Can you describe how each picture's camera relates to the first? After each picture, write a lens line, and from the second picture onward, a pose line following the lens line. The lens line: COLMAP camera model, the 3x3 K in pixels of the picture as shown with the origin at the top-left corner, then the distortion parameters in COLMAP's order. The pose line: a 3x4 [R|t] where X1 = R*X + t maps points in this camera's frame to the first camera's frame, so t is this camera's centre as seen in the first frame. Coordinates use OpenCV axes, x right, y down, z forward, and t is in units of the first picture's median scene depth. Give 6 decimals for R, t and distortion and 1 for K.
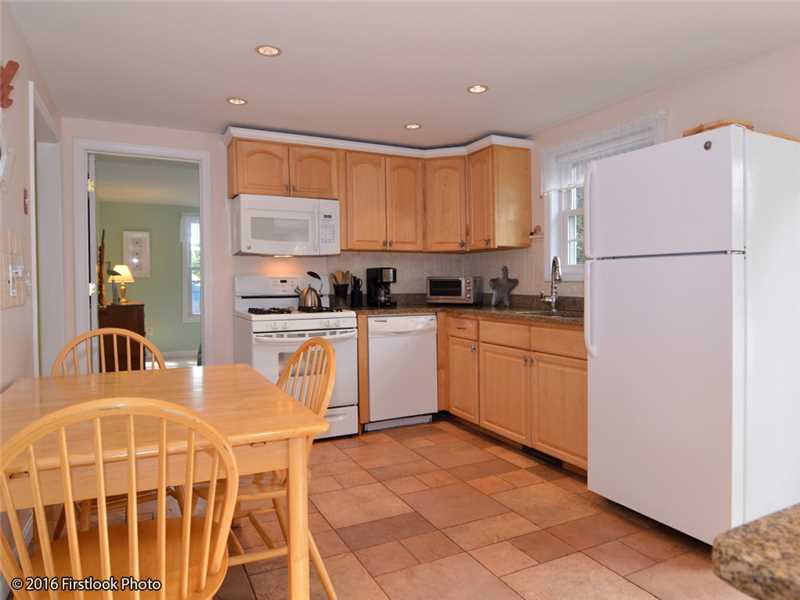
lens RADIAL K [[532.8, 0, 402.1], [0, 532.8, 289.9], [0, 0, 1]] dist [-0.003882, -0.007127]
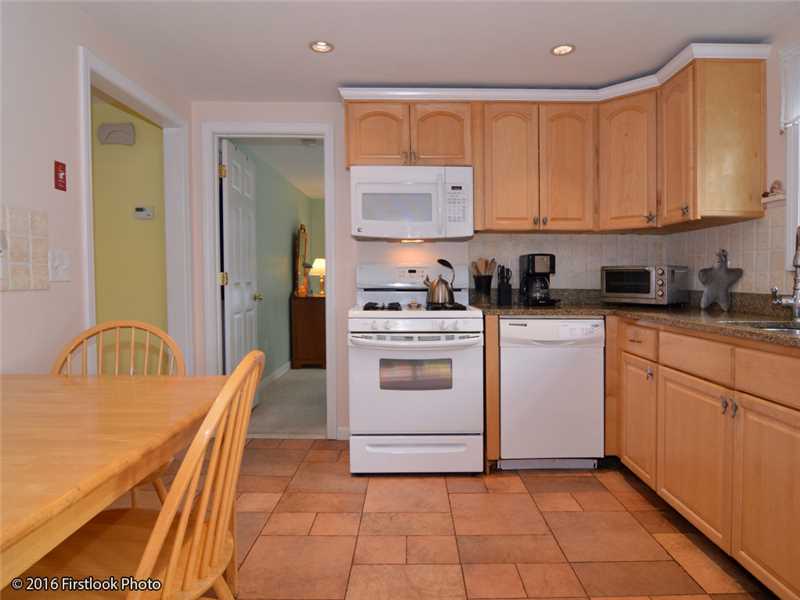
lens RADIAL K [[532.8, 0, 402.1], [0, 532.8, 289.9], [0, 0, 1]] dist [-0.003882, -0.007127]
pose [[0.905175, 0.017564, -0.424676, 0.121794], [-0.015315, 0.999845, 0.008710, 0.006101], [0.424763, -0.001380, 0.905304, 0.254265]]
